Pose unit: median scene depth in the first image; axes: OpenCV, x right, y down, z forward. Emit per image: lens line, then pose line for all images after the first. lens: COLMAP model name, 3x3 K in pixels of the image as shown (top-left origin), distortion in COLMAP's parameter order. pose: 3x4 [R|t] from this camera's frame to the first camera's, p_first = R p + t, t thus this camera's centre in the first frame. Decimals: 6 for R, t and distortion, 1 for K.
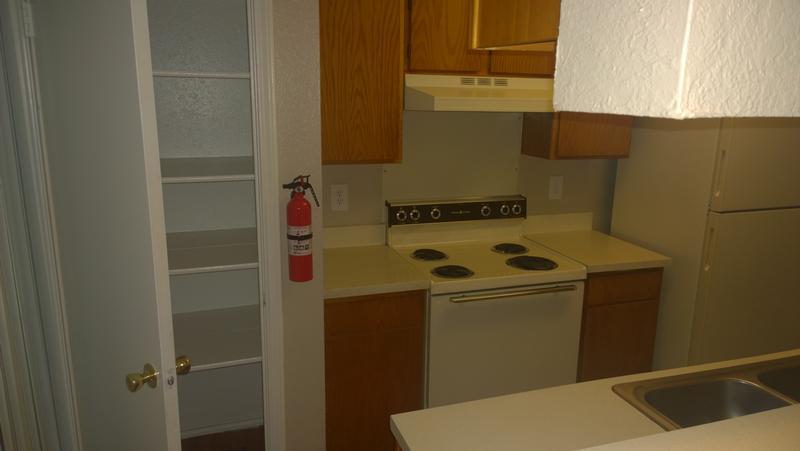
lens RADIAL K [[597.0, 0, 394.1], [0, 597.0, 225.4], [0, 0, 1]] dist [0.064637, -0.023513]
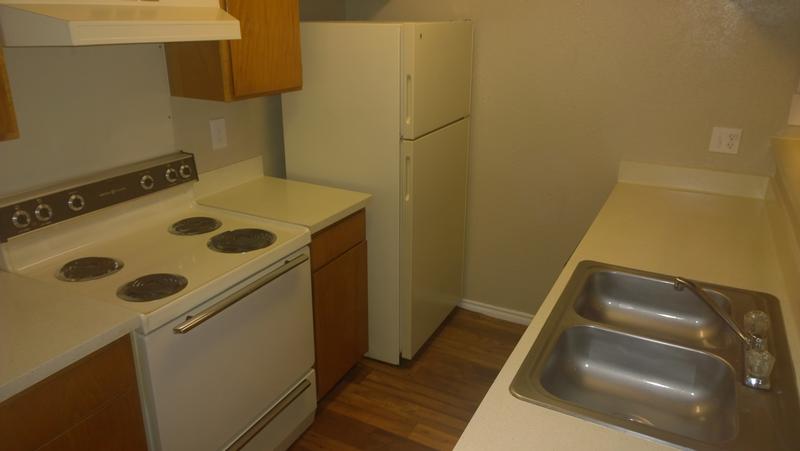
lens RADIAL K [[597.0, 0, 412.1], [0, 597.0, 212.5], [0, 0, 1]] dist [0.064637, -0.023513]
pose [[0.722792, -0.233394, 0.650461, -0.102392], [0.160117, 0.972189, 0.170912, -0.065186], [-0.672261, -0.019384, 0.740061, 0.264726]]
